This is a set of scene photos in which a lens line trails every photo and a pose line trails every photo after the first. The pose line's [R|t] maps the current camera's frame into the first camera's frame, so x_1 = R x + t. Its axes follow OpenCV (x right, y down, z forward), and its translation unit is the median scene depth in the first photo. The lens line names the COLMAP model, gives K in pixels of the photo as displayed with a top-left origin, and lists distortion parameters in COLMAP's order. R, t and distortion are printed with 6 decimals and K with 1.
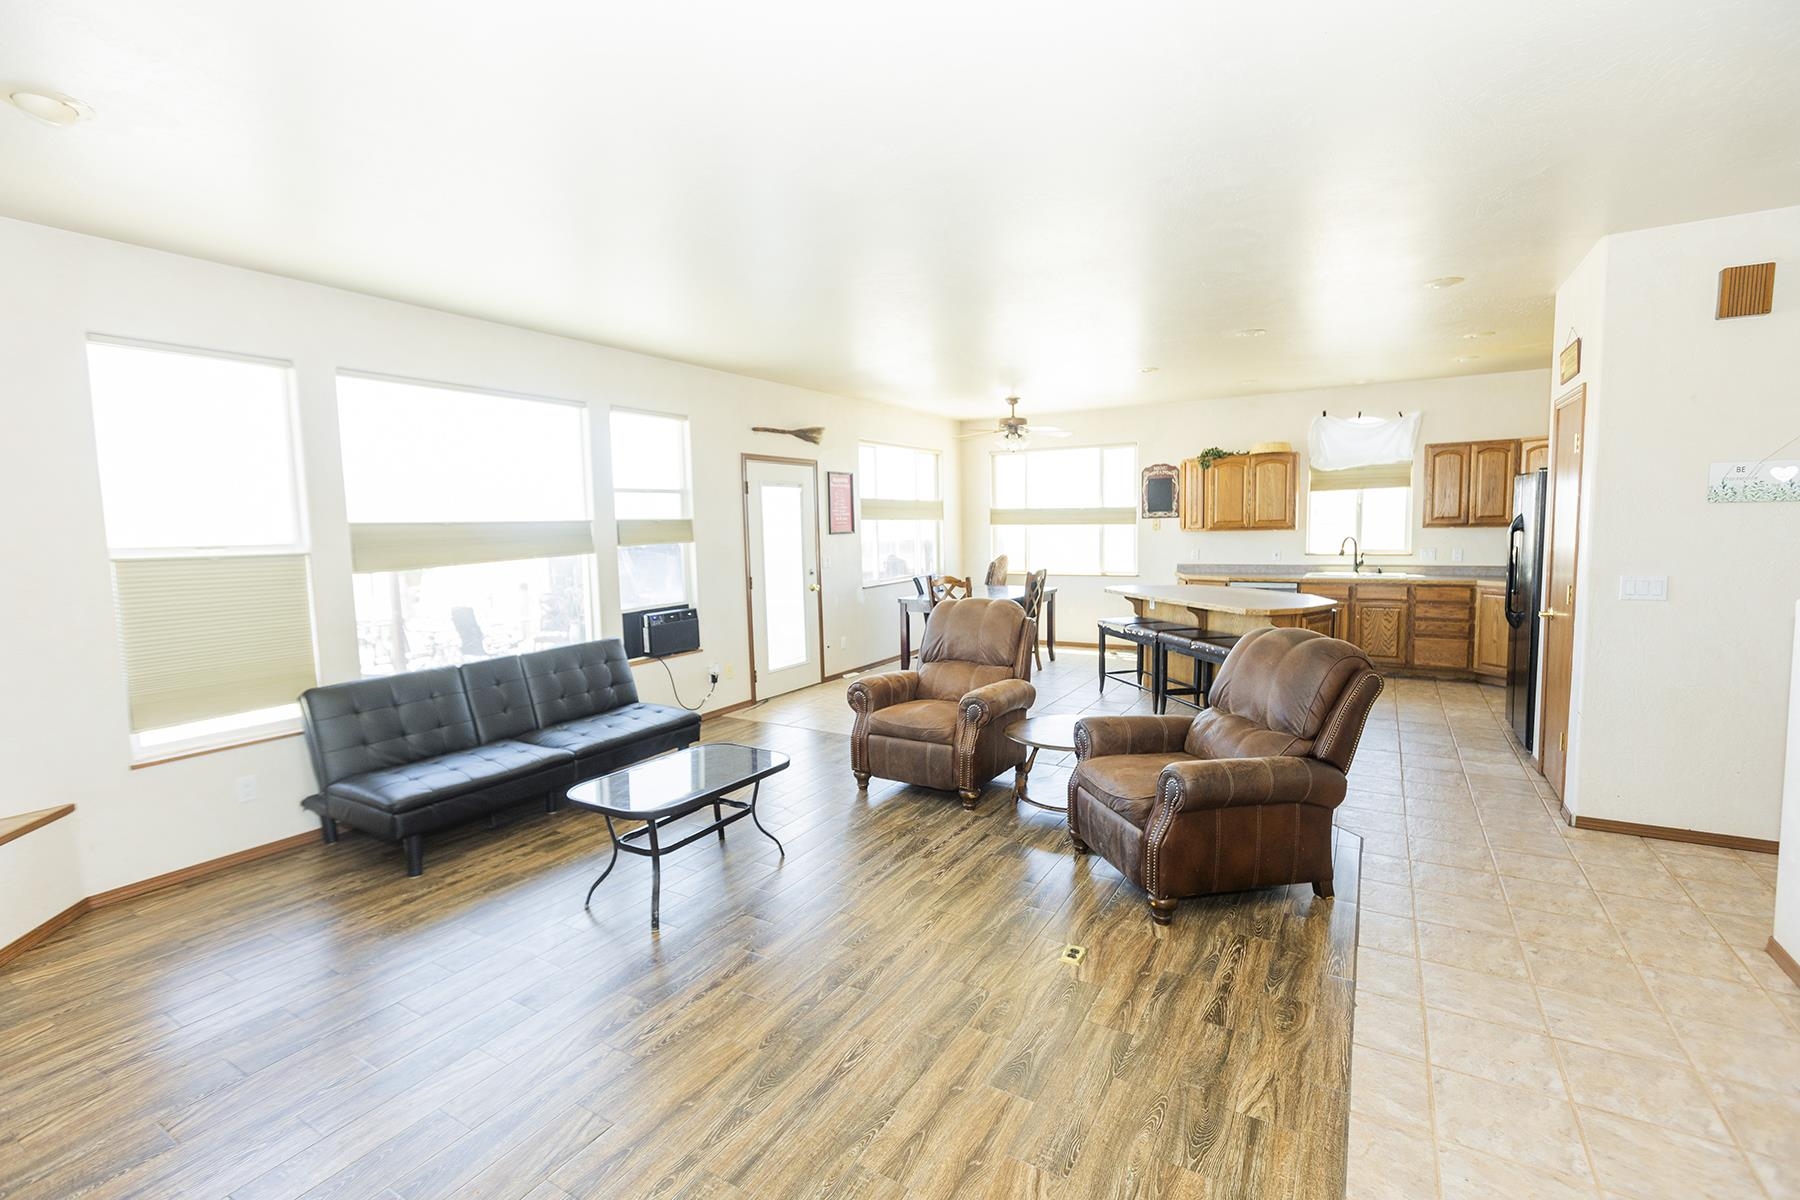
lens RADIAL K [[801.4, 0, 891.5], [0, 801.4, 584.9], [0, 0, 1]] dist [0.003944, -0.001106]
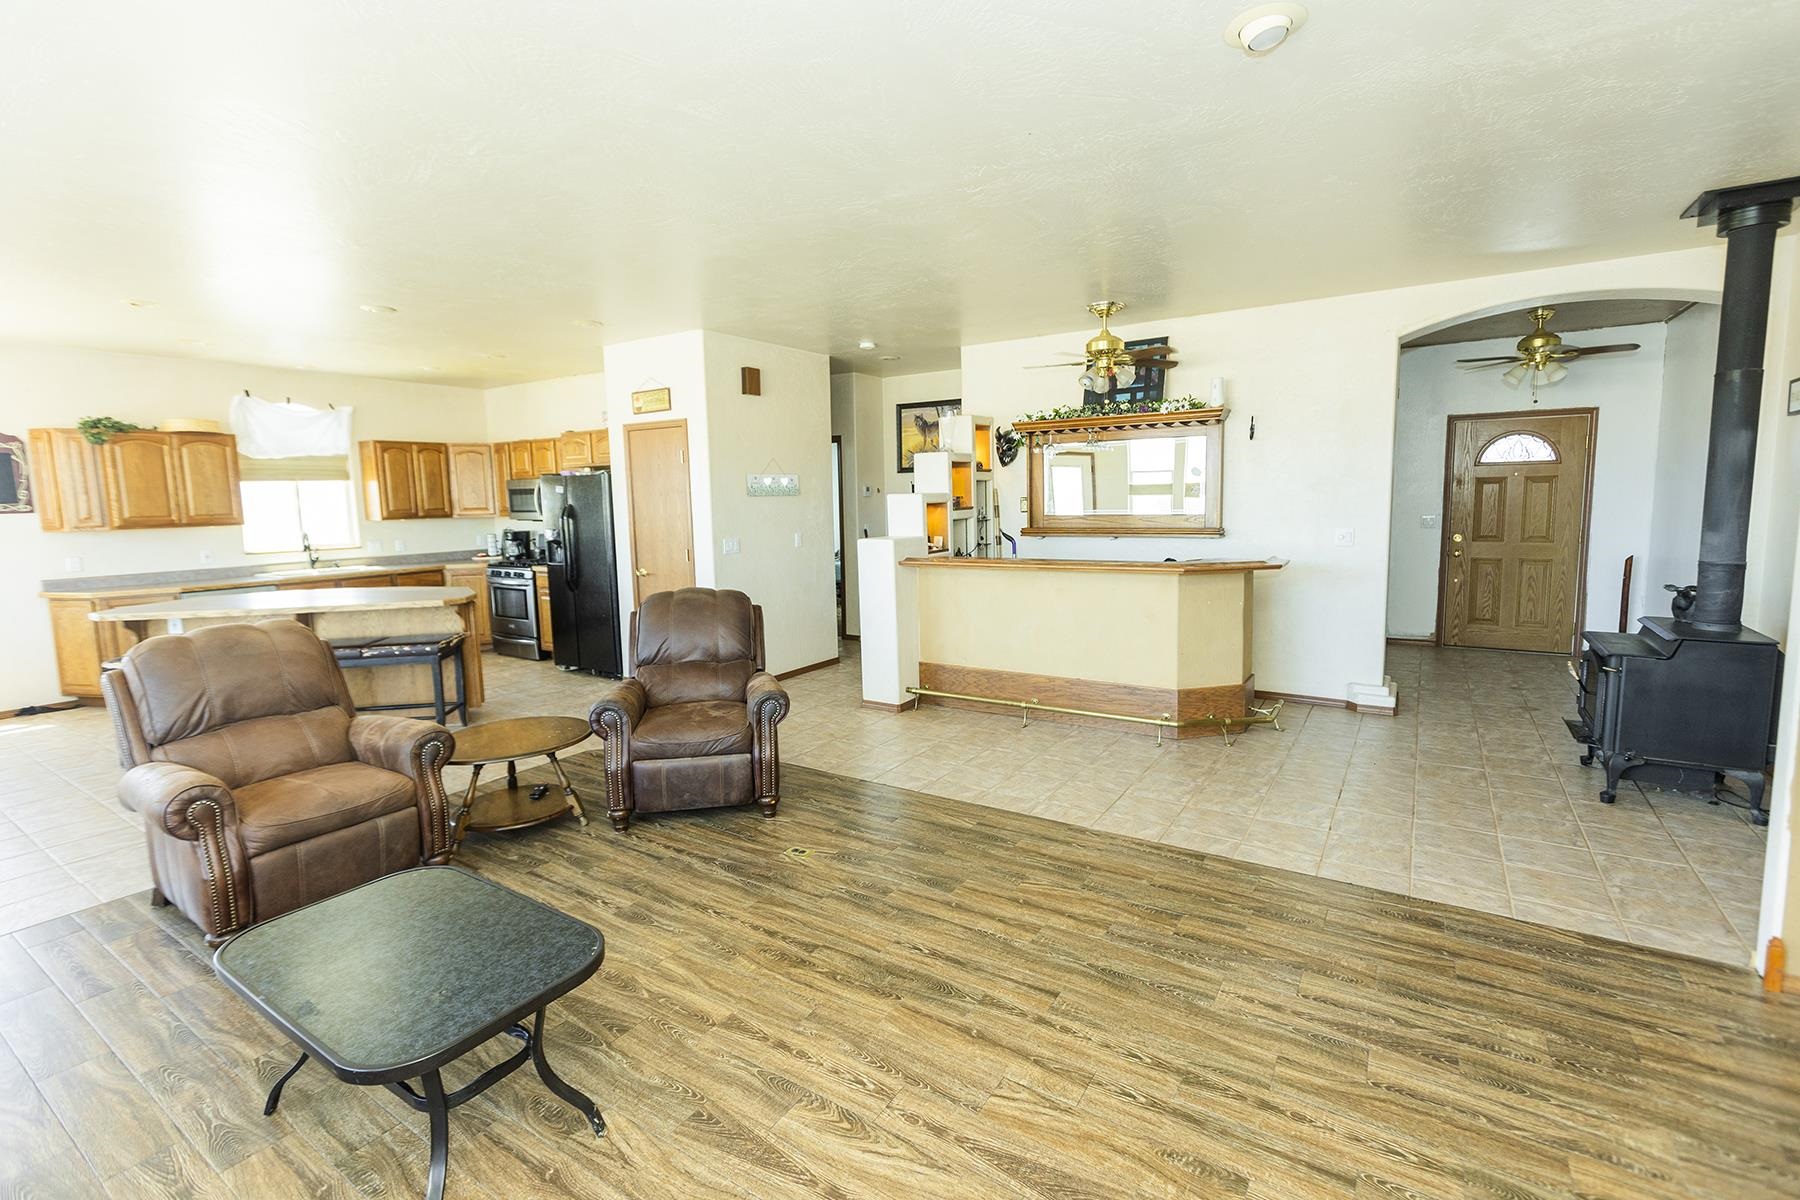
lens RADIAL K [[801.4, 0, 909.5], [0, 801.4, 583.9], [0, 0, 1]] dist [0.003944, -0.001106]
pose [[0.028400, -0.090569, 0.995485, -0.382680], [0.095512, 0.991576, 0.087488, -0.015450], [-0.995023, 0.092596, 0.036812, 0.298940]]
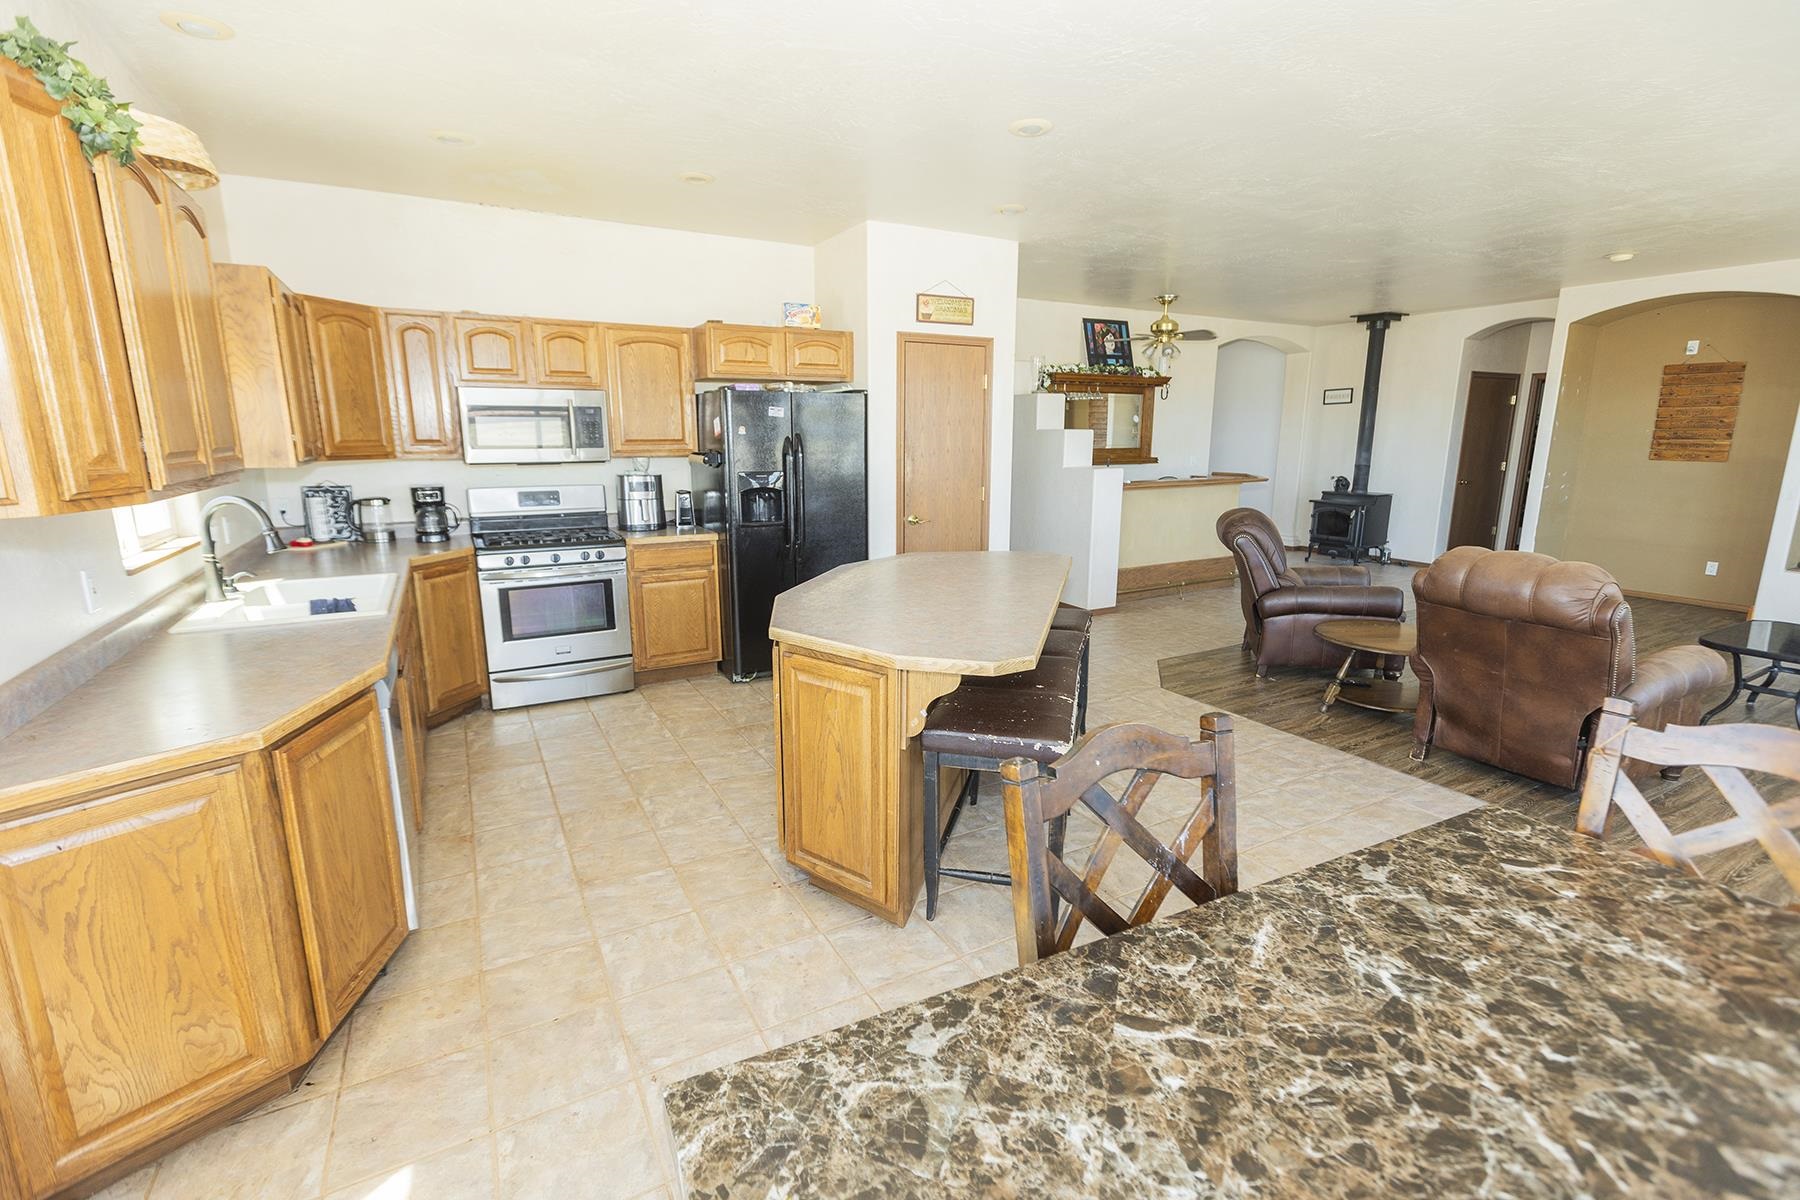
lens RADIAL K [[801.4, 0, 902.7], [0, 801.4, 595.9], [0, 0, 1]] dist [0.003944, -0.001106]
pose [[-0.871412, -0.077202, 0.484438, 0.160281], [0.056392, 0.965226, 0.255261, -0.101121], [-0.487299, 0.249756, -0.836757, 1.283993]]
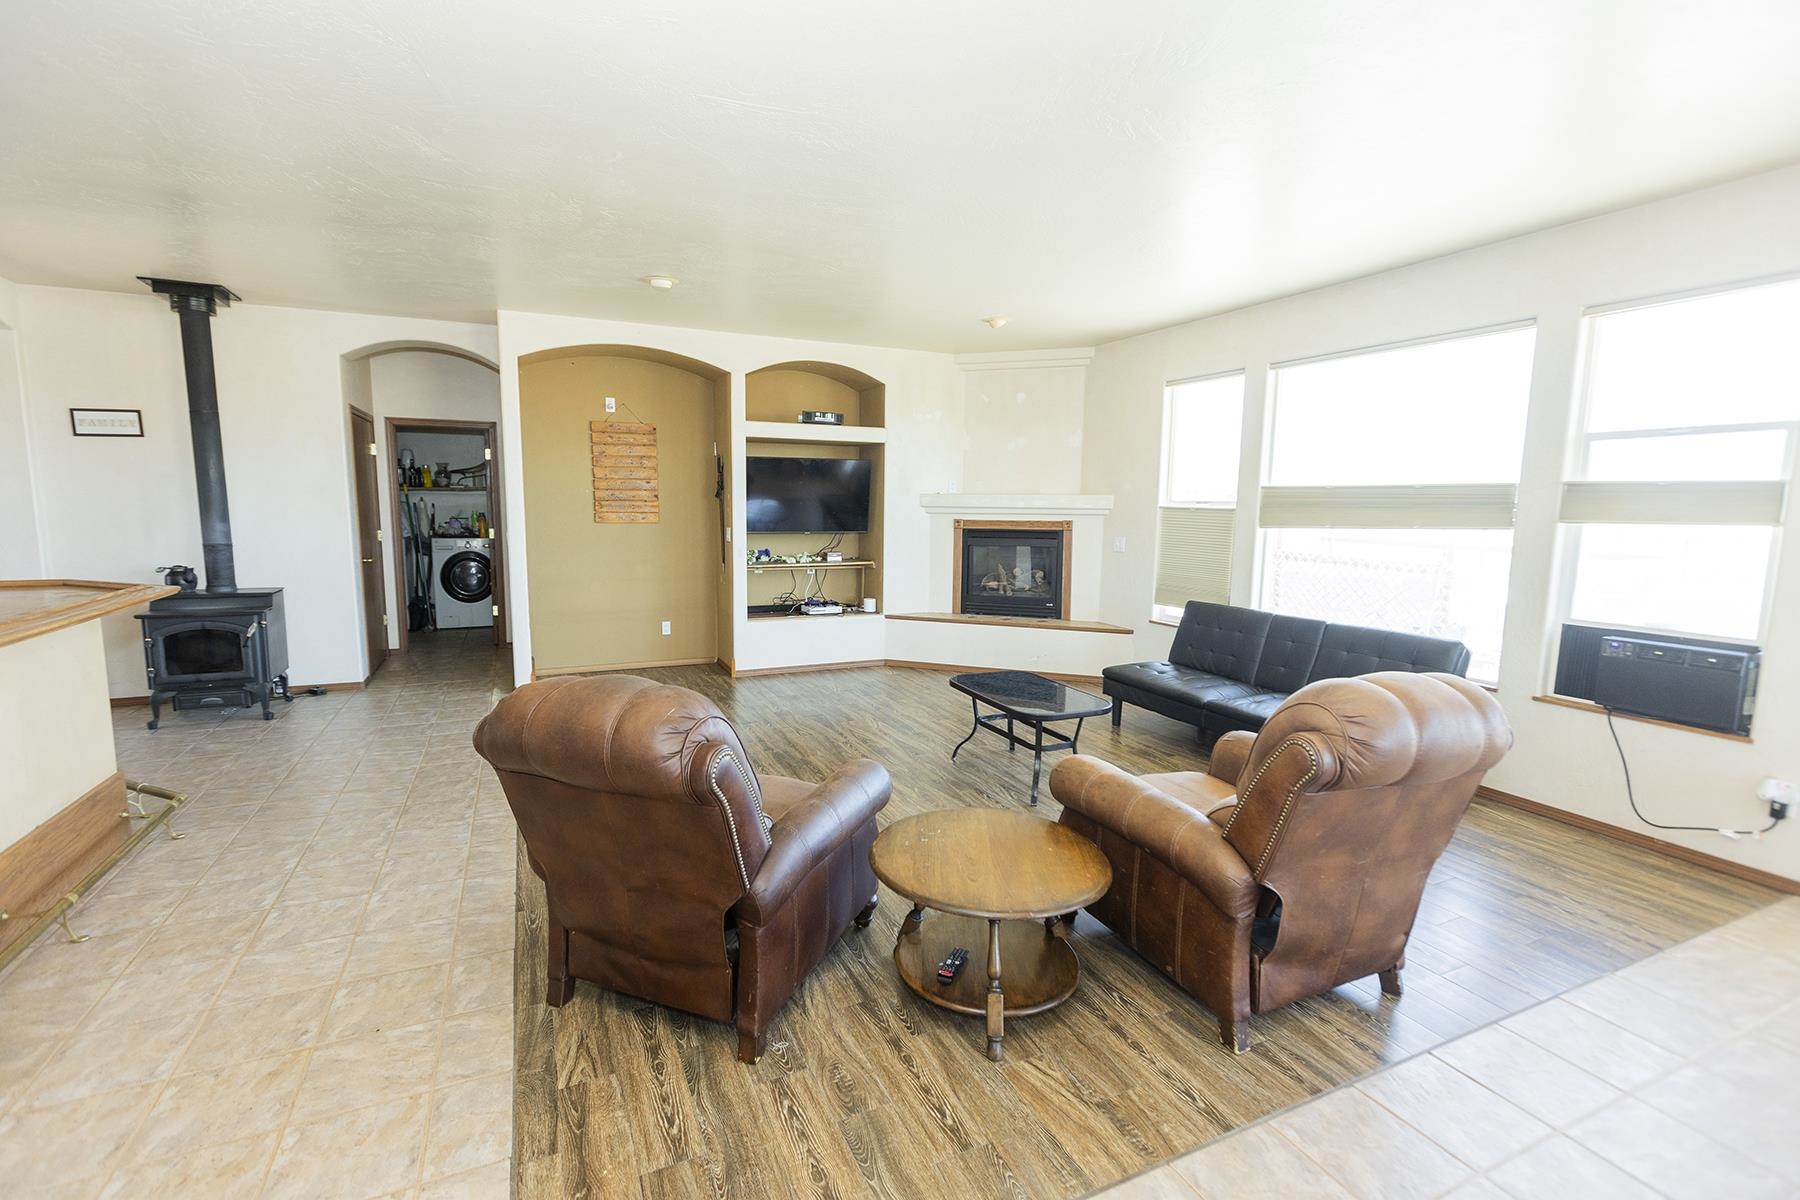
lens RADIAL K [[801.4, 0, 886.4], [0, 801.4, 601.4], [0, 0, 1]] dist [0.003944, -0.001106]
pose [[-0.567528, 0.119826, -0.814588, 0.420769], [-0.060452, 0.980619, 0.186367, -0.058209], [0.821132, 0.155012, -0.549285, 0.725997]]
